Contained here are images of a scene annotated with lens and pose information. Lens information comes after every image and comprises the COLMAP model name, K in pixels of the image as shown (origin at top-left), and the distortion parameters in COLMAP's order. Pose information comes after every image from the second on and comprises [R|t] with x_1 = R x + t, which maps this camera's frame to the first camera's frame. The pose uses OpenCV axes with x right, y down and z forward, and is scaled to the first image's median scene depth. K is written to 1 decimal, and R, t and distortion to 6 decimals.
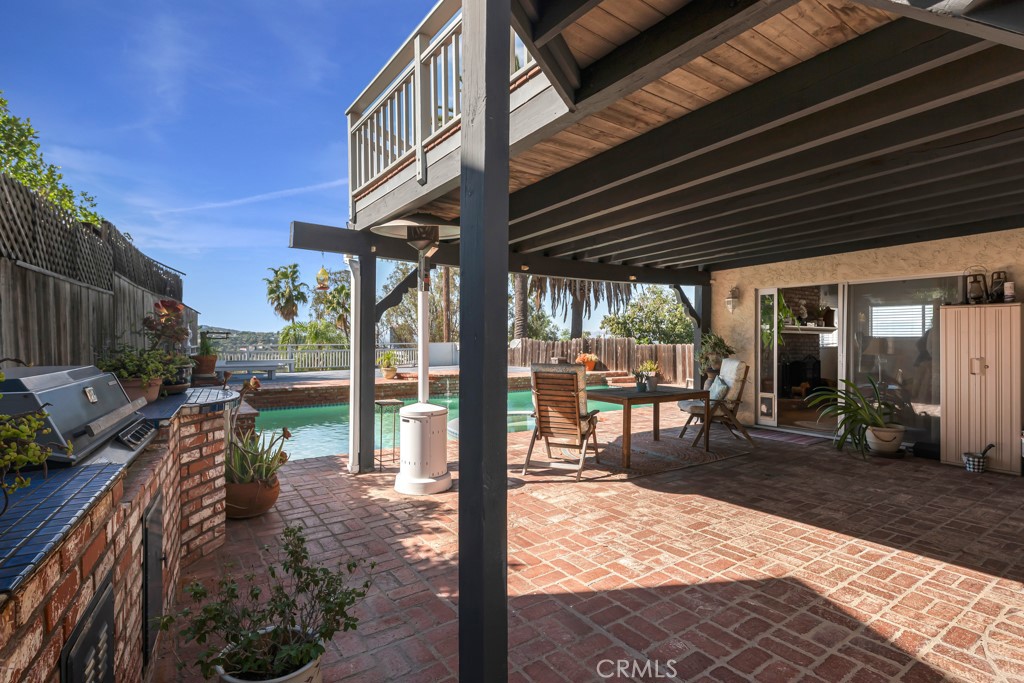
lens RADIAL K [[510.2, 0, 512.2], [0, 510.2, 342.4], [0, 0, 1]] dist [0.002658, 0.000271]
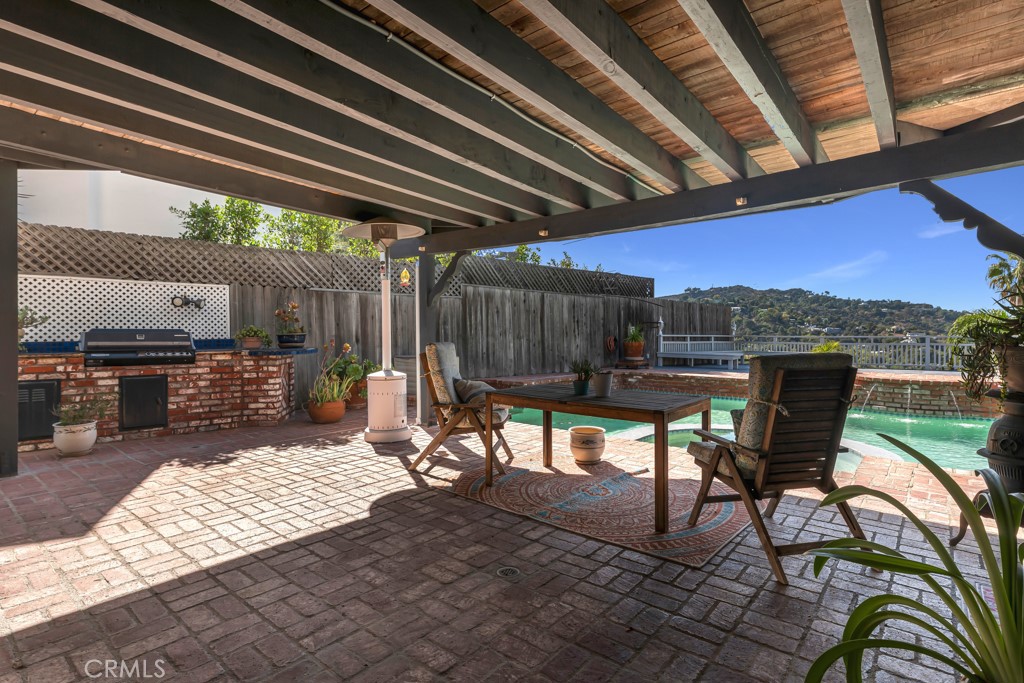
lens RADIAL K [[510.2, 0, 509.7], [0, 510.2, 338.9], [0, 0, 1]] dist [0.002658, 0.000271]
pose [[0.265328, 0.008710, -0.964119, 0.085562], [-0.008528, 0.999941, 0.006687, 0.002715], [0.964120, 0.006447, 0.265387, 0.076064]]
